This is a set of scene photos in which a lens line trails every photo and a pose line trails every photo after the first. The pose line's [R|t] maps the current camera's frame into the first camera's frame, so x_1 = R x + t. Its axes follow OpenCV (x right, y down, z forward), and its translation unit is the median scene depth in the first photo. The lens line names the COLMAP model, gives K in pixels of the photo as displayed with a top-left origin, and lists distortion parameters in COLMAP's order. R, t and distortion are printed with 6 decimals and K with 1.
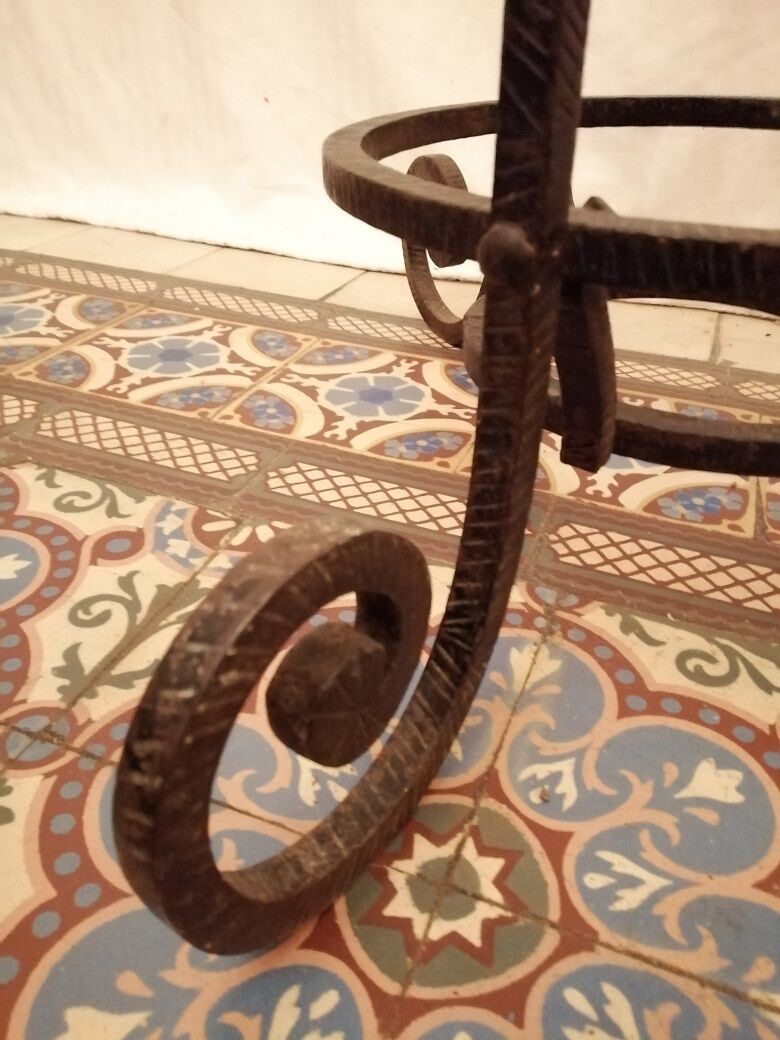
lens RADIAL K [[839.9, 0, 392.0], [0, 839.9, 516.5], [0, 0, 1]] dist [0.027307, -0.047127]
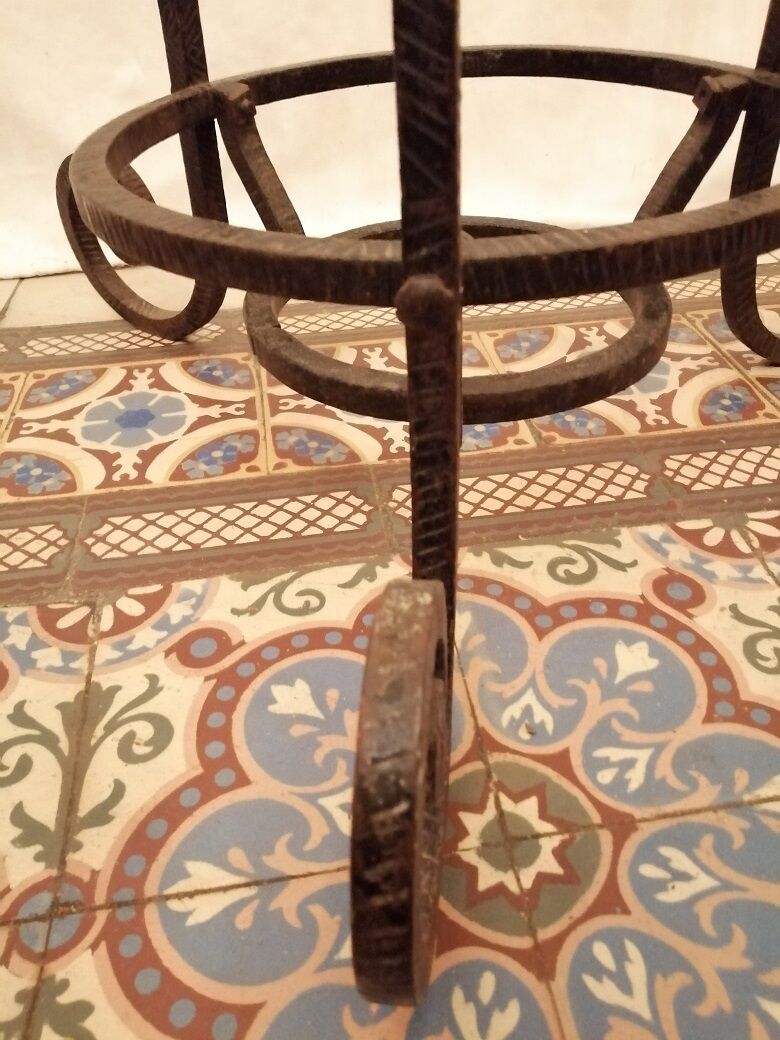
lens RADIAL K [[839.9, 0, 400.3], [0, 839.9, 520.9], [0, 0, 1]] dist [0.027307, -0.047127]
pose [[0.858731, -0.351088, 0.373254, -0.301493], [0.314619, 0.936185, 0.156758, -0.174496], [-0.404471, -0.017180, 0.914390, 0.017531]]
